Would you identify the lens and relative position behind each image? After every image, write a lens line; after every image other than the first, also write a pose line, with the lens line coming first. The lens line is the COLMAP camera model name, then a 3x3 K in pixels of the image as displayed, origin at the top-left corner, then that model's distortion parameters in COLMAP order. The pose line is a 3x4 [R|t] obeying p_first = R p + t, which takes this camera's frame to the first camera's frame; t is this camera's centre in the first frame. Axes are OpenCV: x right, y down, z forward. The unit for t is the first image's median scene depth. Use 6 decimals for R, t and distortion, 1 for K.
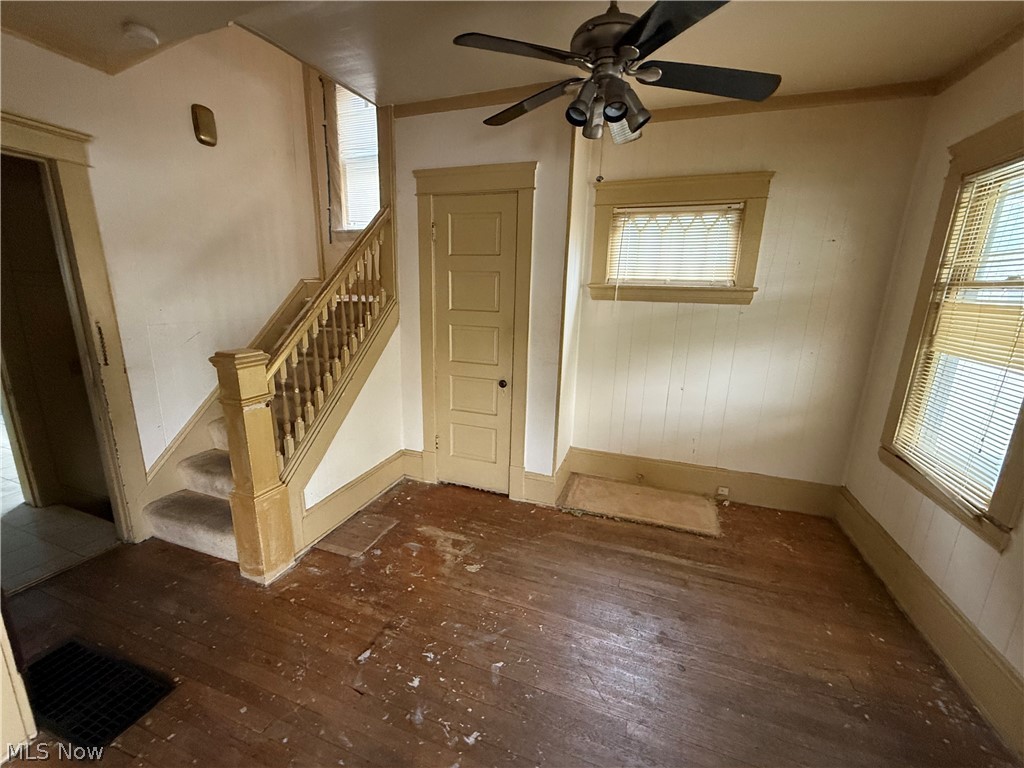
lens RADIAL K [[409.6, 0, 508.8], [0, 409.6, 381.5], [0, 0, 1]] dist [-0.001801, -0.000009]
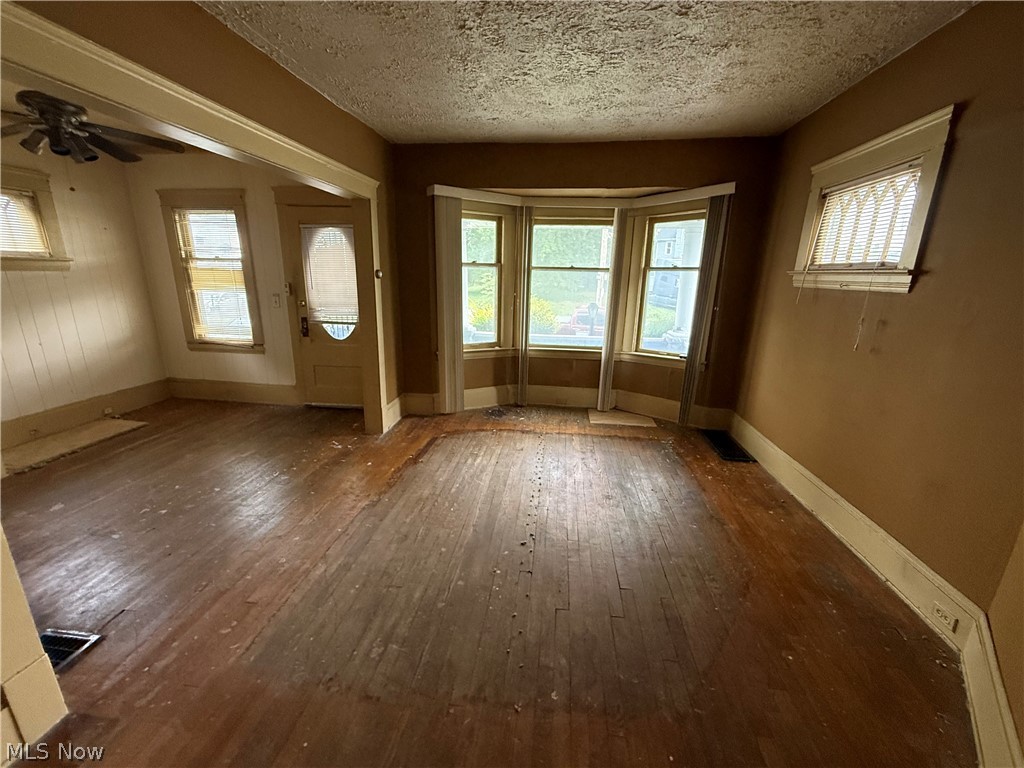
lens RADIAL K [[409.6, 0, 508.8], [0, 409.6, 381.5], [0, 0, 1]] dist [-0.001801, -0.000009]
pose [[-0.210102, -0.275303, 0.938118, -1.268960], [0.196849, 0.927973, 0.316412, 0.012747], [-0.957657, 0.251147, -0.140775, -0.136783]]
